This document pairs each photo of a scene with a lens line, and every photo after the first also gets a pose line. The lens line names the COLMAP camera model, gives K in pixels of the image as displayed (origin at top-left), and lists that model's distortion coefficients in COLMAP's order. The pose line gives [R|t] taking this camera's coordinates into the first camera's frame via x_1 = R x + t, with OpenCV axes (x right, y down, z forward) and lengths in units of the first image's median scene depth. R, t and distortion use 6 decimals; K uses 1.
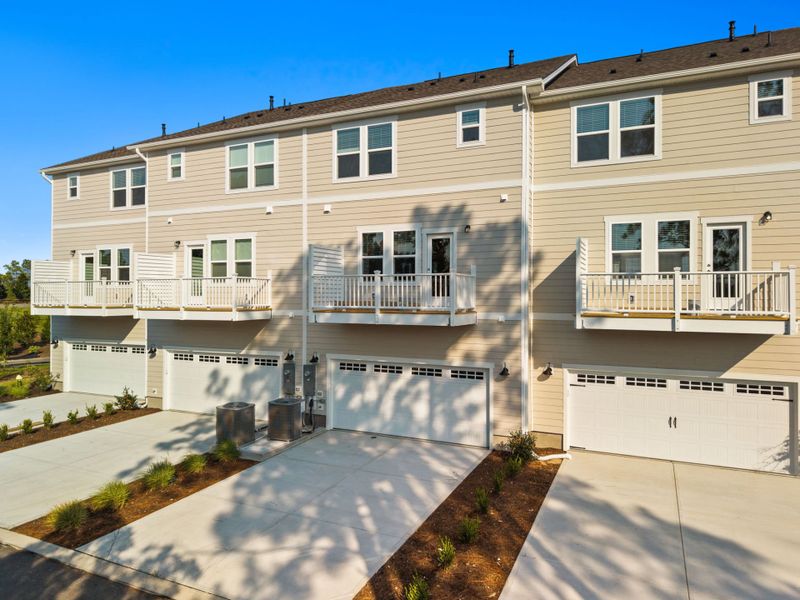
lens RADIAL K [[541.8, 0, 389.2], [0, 541.8, 310.6], [0, 0, 1]] dist [0.024019, -0.003518]
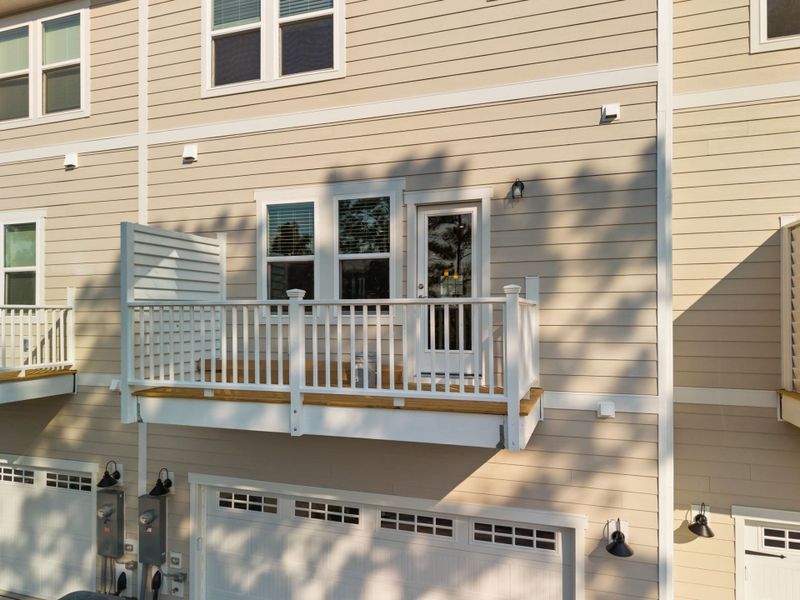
lens RADIAL K [[541.8, 0, 389.2], [0, 541.8, 310.6], [0, 0, 1]] dist [0.024019, -0.003518]
pose [[0.994111, -0.002454, 0.108337, 0.001190], [0.006619, 0.999252, -0.038095, -0.038788], [-0.108163, 0.038588, 0.993384, 0.541207]]
